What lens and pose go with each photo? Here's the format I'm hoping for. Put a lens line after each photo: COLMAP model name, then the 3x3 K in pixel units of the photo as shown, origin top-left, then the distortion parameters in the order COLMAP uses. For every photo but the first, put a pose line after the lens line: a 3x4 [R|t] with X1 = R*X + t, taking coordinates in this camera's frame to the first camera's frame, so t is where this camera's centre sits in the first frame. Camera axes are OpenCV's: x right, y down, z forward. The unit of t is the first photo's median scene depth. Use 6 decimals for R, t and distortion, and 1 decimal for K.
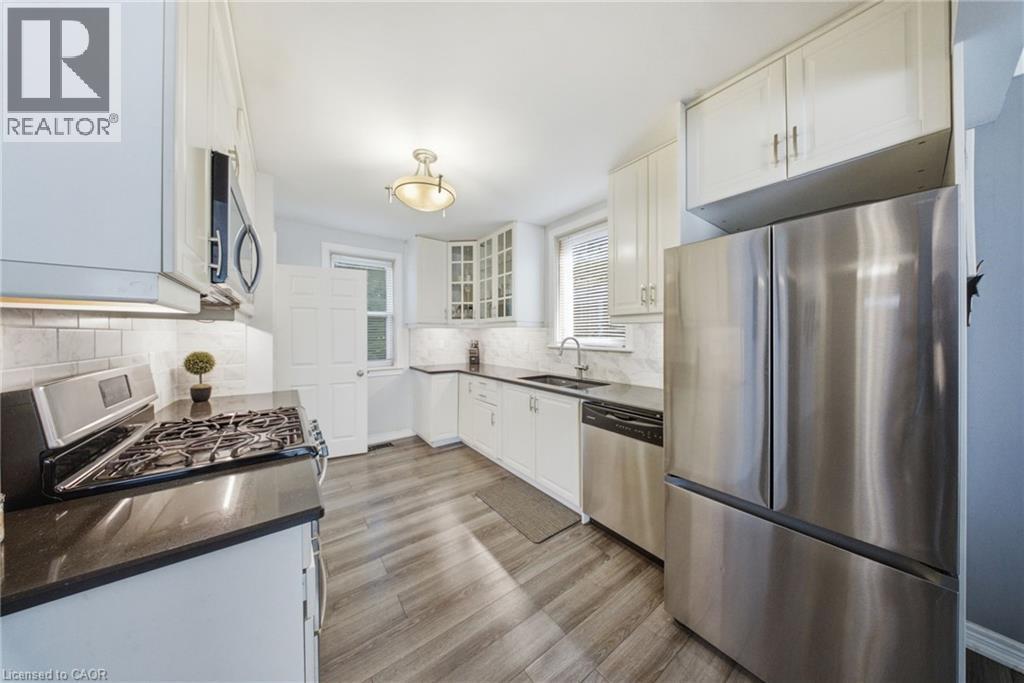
lens RADIAL K [[299.8, 0, 504.8], [0, 299.8, 333.8], [0, 0, 1]] dist [-0.001197, -0.000077]
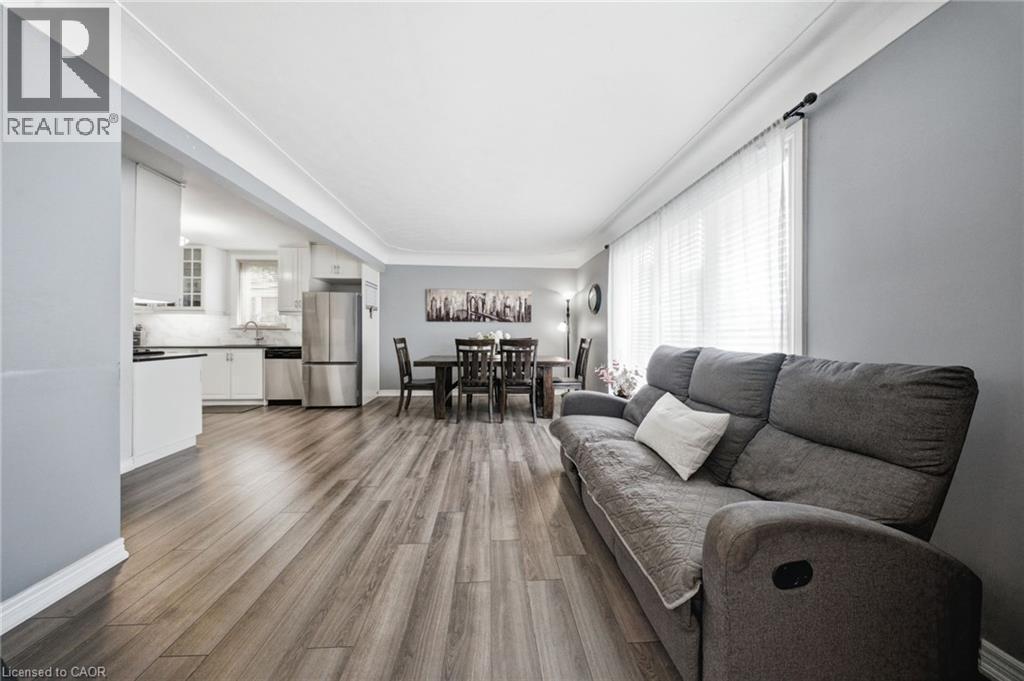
lens RADIAL K [[313.4, 0, 508.5], [0, 313.4, 332.6], [0, 0, 1]] dist [0.010685, -0.005120]
pose [[0.530156, 0.007917, 0.847863, -0.572083], [-0.006097, 0.999966, -0.005526, 0.080441], [-0.847878, -0.002240, 0.530186, -1.319677]]
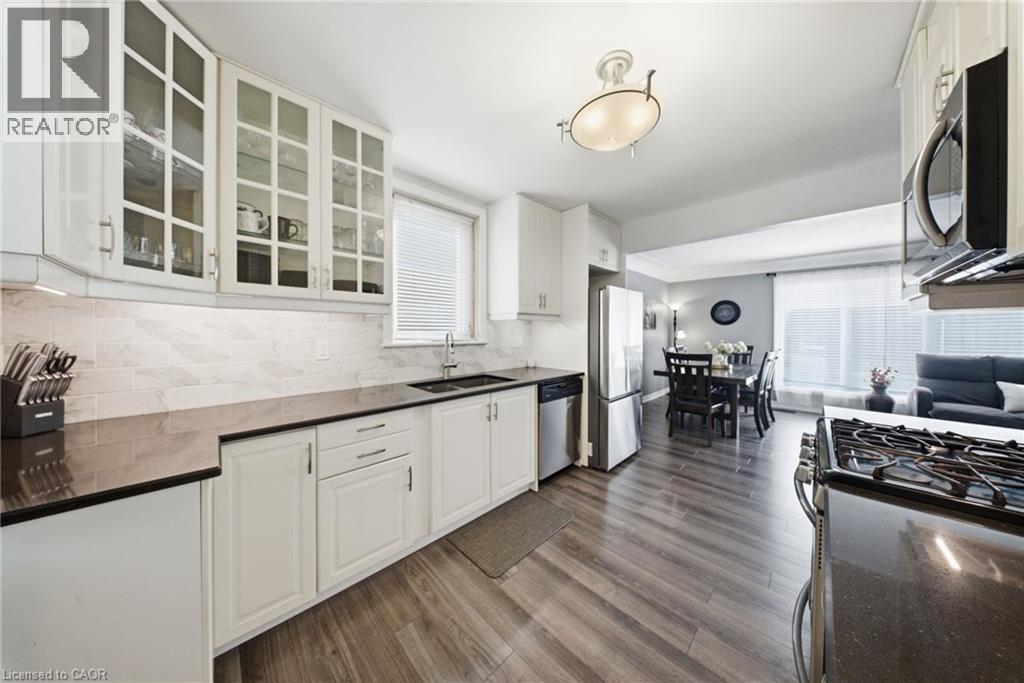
lens RADIAL K [[306.6, 0, 506.2], [0, 306.6, 333.3], [0, 0, 1]] dist [0.000109, -0.000038]
pose [[-0.144876, -0.004636, 0.989439, -0.681937], [-0.002180, 0.999988, 0.004367, 0.013346], [-0.989447, -0.001525, -0.144885, 0.989638]]
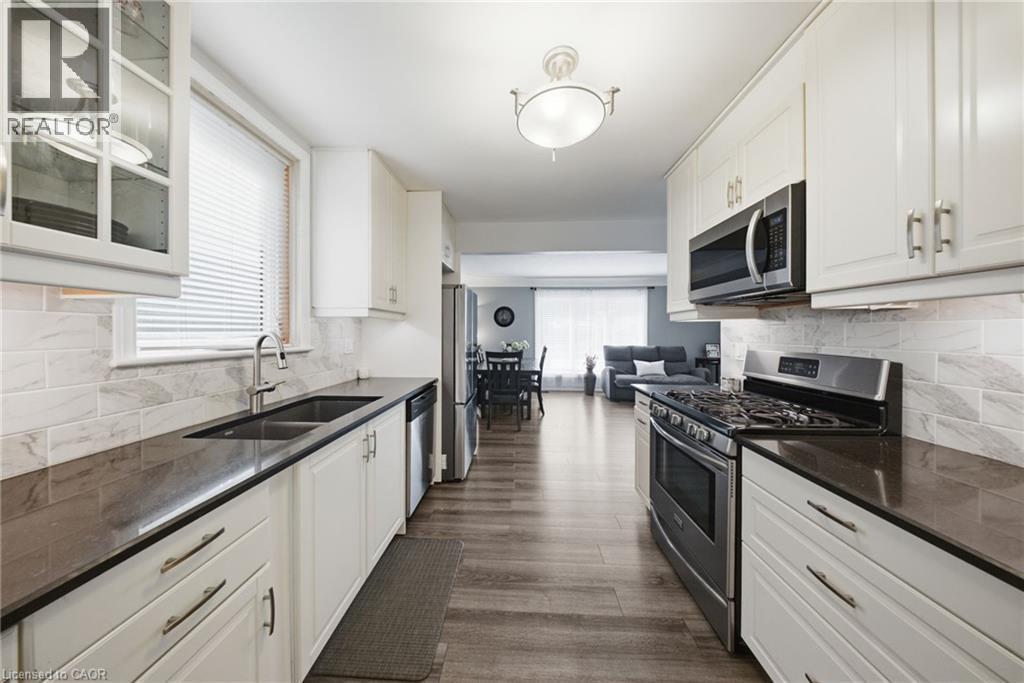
lens RADIAL K [[313.4, 0, 508.5], [0, 313.4, 333.6], [0, 0, 1]] dist [0.010685, -0.005120]
pose [[-0.782710, -0.001720, 0.622385, -0.452001], [-0.000279, 0.999997, 0.002412, 0.012168], [-0.622387, 0.001714, -0.782708, 1.194794]]
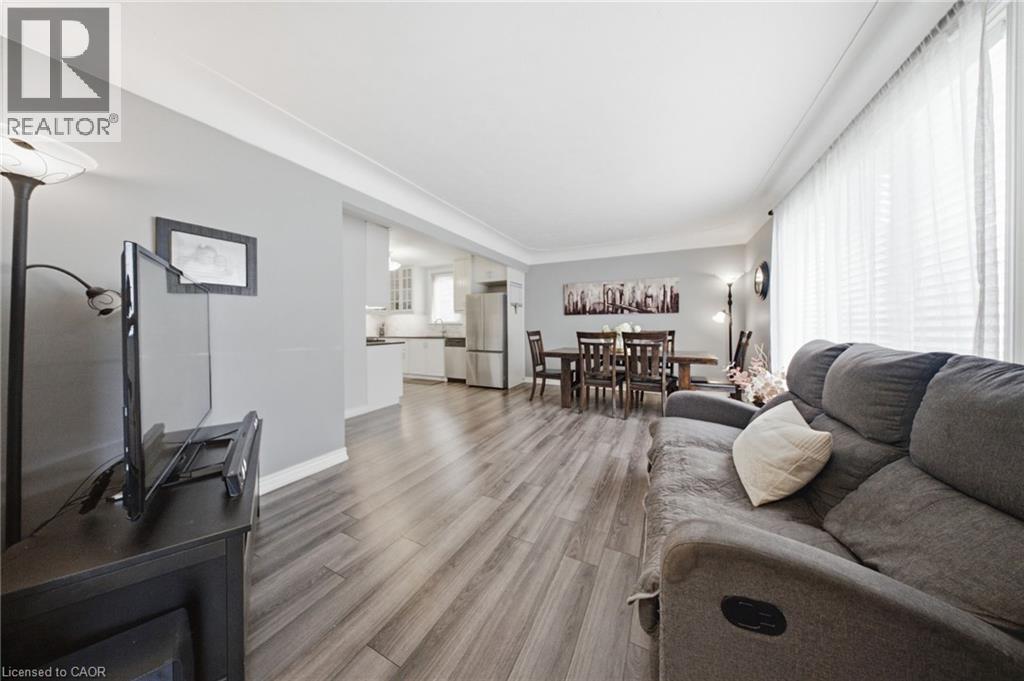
lens RADIAL K [[315.3, 0, 508.7], [0, 315.3, 328.2], [0, 0, 1]] dist [-0.000493, -0.000113]
pose [[0.888595, -0.003864, 0.458676, -0.454557], [0.002121, 0.999988, 0.004315, 0.079284], [-0.458688, -0.002861, 0.888593, -1.528372]]
